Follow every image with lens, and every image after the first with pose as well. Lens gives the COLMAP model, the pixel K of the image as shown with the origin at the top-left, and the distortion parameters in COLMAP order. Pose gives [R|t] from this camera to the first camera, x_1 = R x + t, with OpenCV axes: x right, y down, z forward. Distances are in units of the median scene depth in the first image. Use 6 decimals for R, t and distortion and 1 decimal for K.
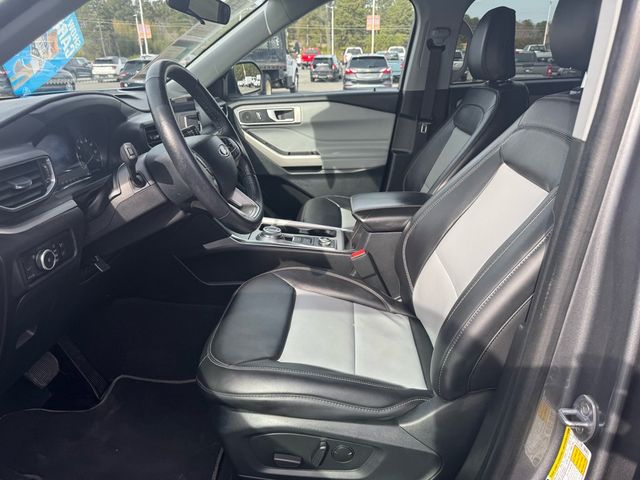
lens RADIAL K [[467.7, 0, 316.2], [0, 467.7, 240.6], [0, 0, 1]] dist [0.030907, -0.013827]
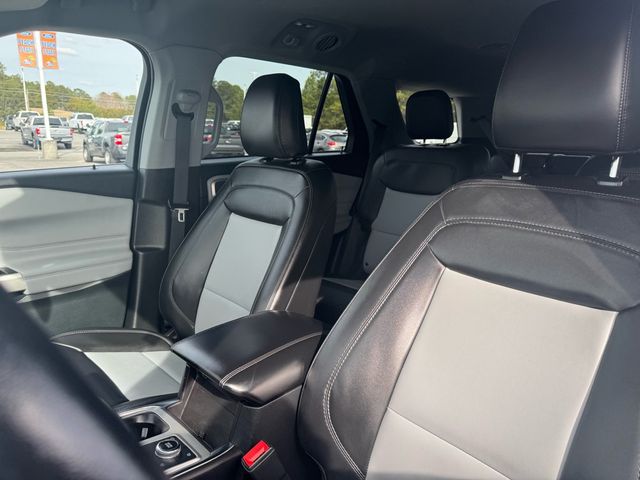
lens RADIAL K [[467.7, 0, 318.3], [0, 467.7, 241.7], [0, 0, 1]] dist [0.030907, -0.013827]
pose [[0.710749, -0.131884, 0.690973, -0.134228], [0.220877, 0.974431, -0.041212, -0.112851], [-0.667870, 0.181912, 0.721705, 0.297990]]
